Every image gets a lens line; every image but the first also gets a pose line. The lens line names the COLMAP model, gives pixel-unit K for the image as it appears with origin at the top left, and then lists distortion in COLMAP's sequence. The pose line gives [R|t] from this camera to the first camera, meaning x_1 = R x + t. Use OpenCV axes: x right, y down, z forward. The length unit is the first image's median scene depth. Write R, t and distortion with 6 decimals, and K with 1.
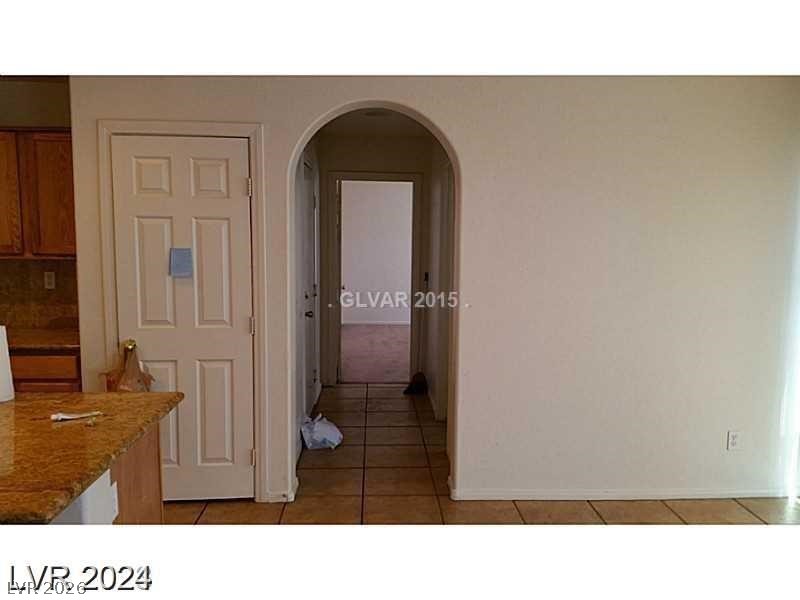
lens RADIAL K [[648.4, 0, 400.0], [0, 648.4, 300.0], [0, 0, 1]] dist [0.124304, -0.242344]
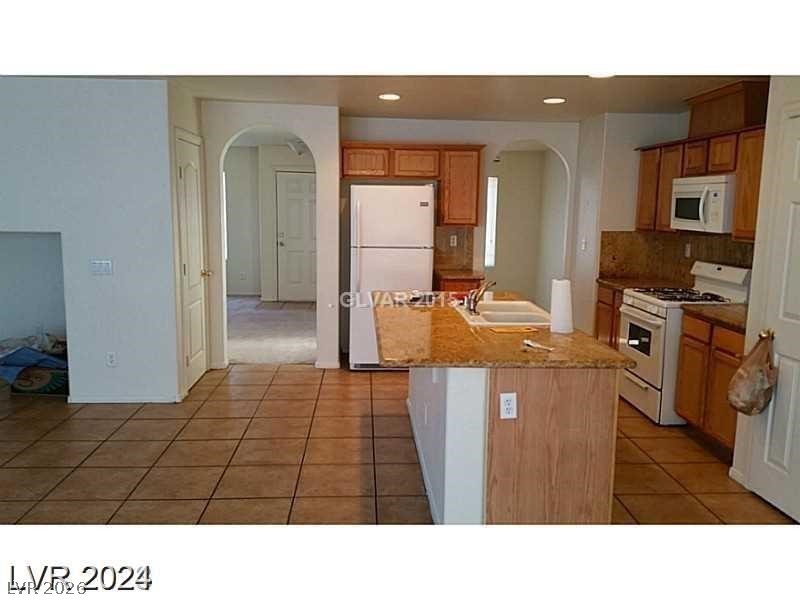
lens RADIAL K [[648.4, 0, 400.0], [0, 648.4, 300.0], [0, 0, 1]] dist [0.124304, -0.242344]
pose [[0.013384, 0.133948, -0.990898, 0.536979], [-0.135981, 0.982024, 0.130912, -0.035481], [0.990621, 0.132991, 0.031358, 0.409973]]
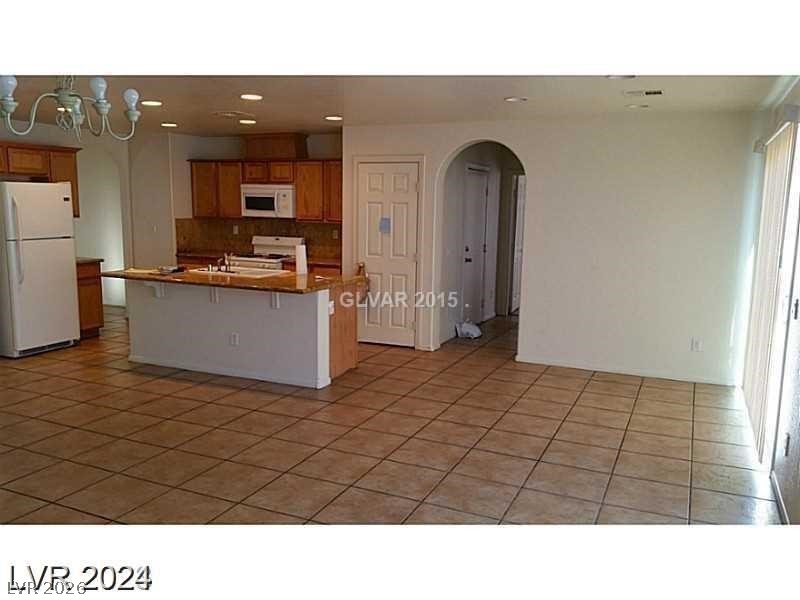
lens RADIAL K [[648.4, 0, 400.0], [0, 648.4, 300.0], [0, 0, 1]] dist [0.124304, -0.242344]
pose [[0.890837, 0.067978, -0.449210, 0.612629], [-0.058855, 0.997678, 0.034260, 0.100977], [0.450496, -0.004082, 0.892769, -0.762785]]
